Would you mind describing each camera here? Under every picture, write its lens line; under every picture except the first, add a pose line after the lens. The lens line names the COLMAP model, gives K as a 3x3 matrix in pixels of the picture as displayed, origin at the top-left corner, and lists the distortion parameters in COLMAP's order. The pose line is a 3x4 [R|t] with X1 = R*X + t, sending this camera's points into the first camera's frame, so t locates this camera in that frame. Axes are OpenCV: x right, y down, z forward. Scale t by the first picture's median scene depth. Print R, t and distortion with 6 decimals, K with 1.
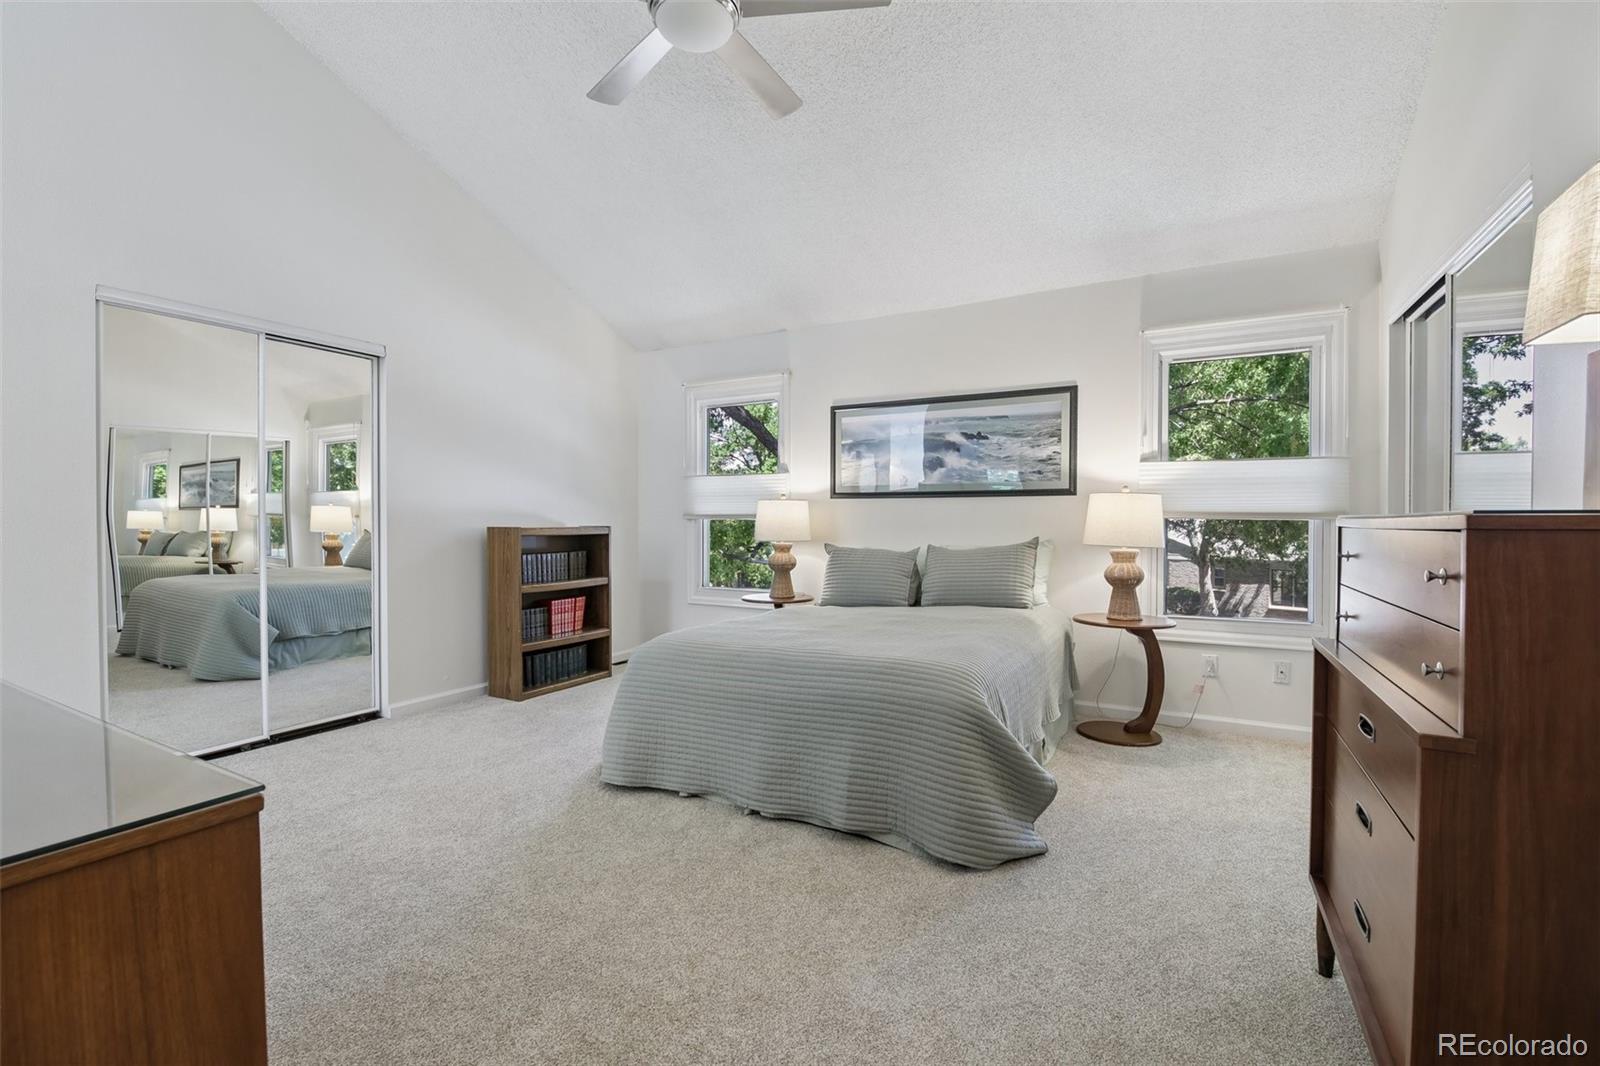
lens RADIAL K [[689.5, 0, 801.3], [0, 689.5, 533.3], [0, 0, 1]] dist [-0.007995, -0.004219]
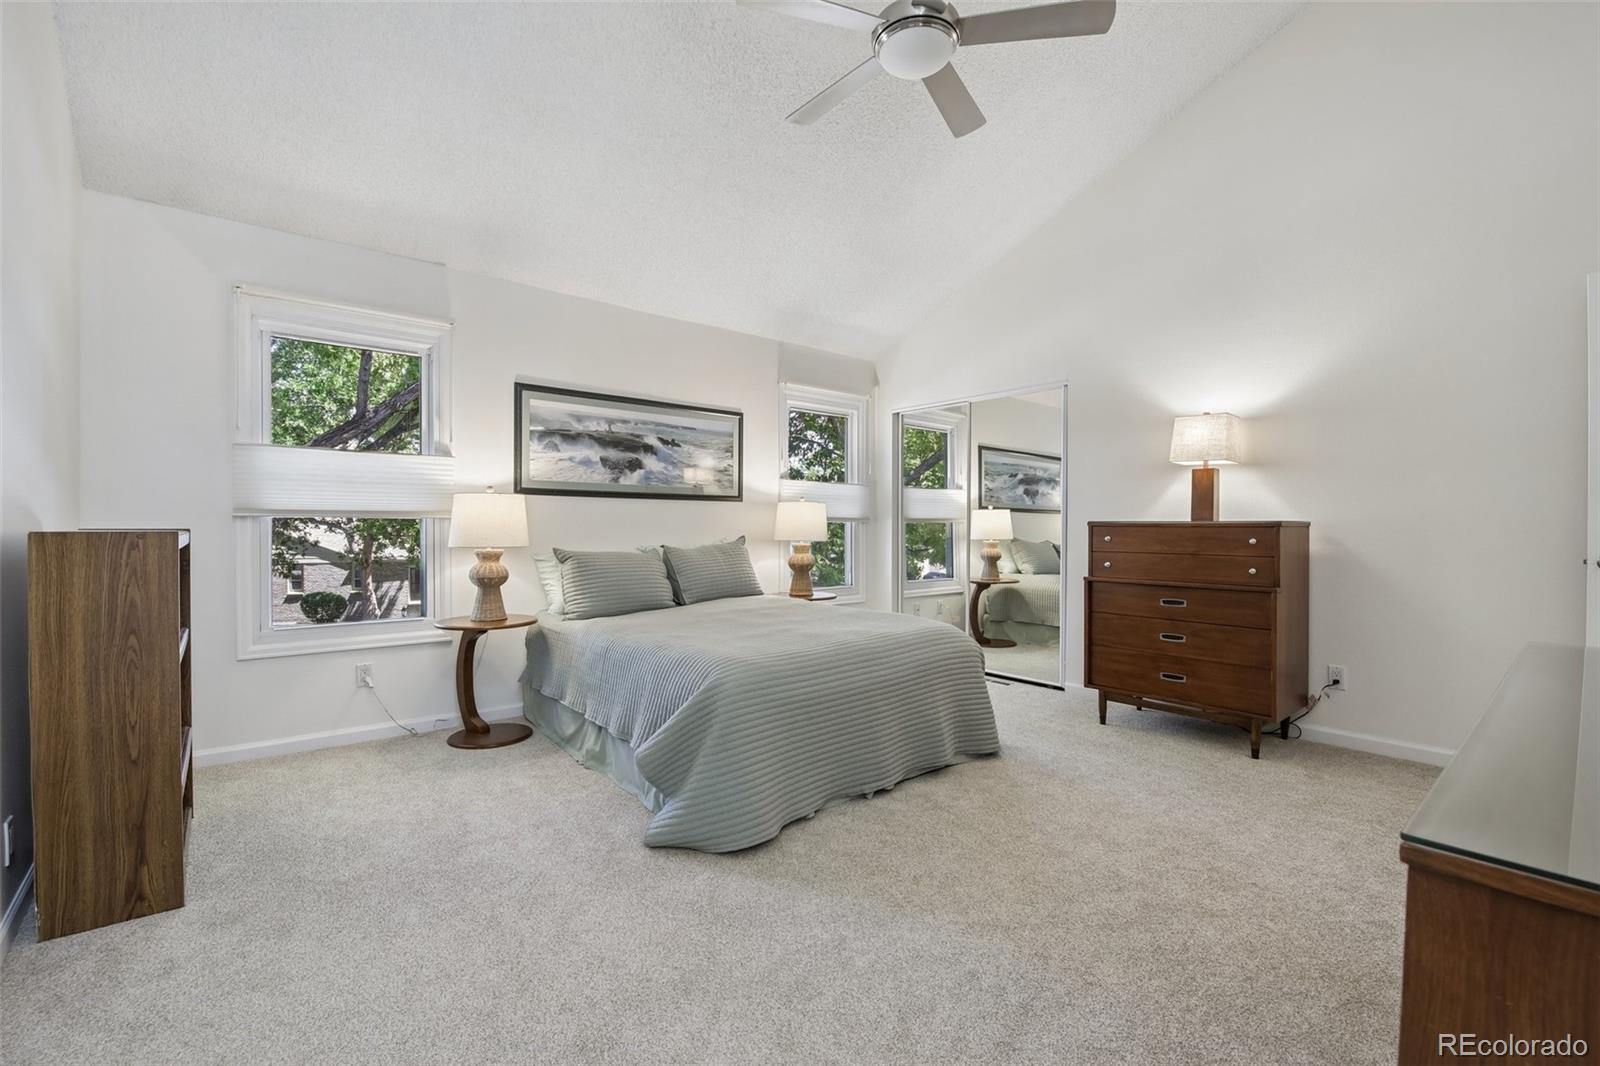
lens RADIAL K [[689.5, 0, 797.8], [0, 689.5, 532.1], [0, 0, 1]] dist [-0.007995, -0.004219]
pose [[0.354846, -0.010342, 0.934867, -0.667945], [0.012061, 0.999906, 0.006484, -0.007003], [-0.934847, 0.008975, 0.354938, 0.434425]]
